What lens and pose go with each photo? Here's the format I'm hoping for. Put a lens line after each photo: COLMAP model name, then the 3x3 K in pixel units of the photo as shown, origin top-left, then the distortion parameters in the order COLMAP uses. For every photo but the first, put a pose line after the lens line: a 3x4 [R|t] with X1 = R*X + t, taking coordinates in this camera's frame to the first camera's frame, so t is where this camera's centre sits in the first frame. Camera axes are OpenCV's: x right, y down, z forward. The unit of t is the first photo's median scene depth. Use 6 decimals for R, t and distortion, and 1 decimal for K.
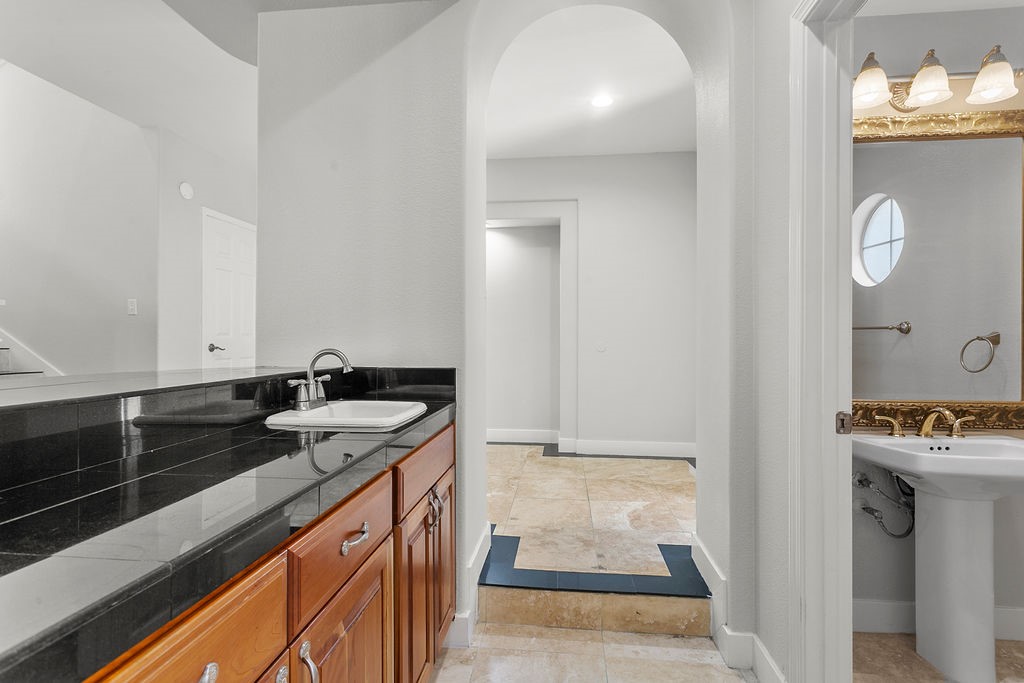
lens RADIAL K [[484.6, 0, 512.5], [0, 484.6, 340.6], [0, 0, 1]] dist [-0.005123, 0.002566]
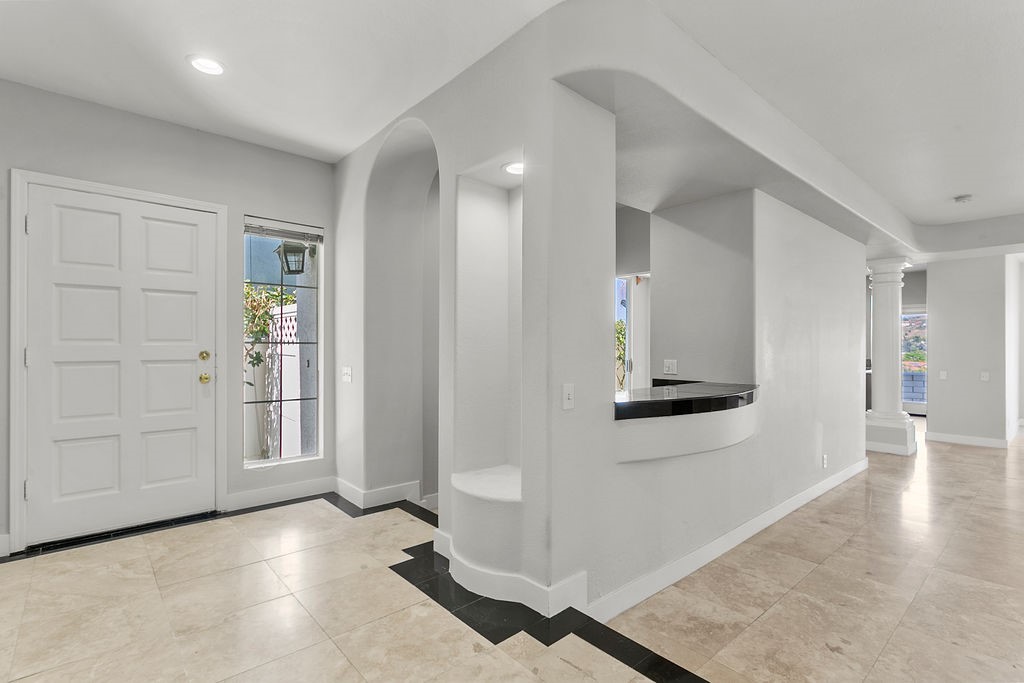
lens RADIAL K [[484.6, 0, 512.4], [0, 484.6, 344.0], [0, 0, 1]] dist [-0.005123, 0.002566]
pose [[-0.738320, -0.002546, 0.674446, -0.740191], [-0.004887, 0.999987, -0.001575, -0.057239], [-0.674433, -0.004459, -0.738323, 1.320412]]
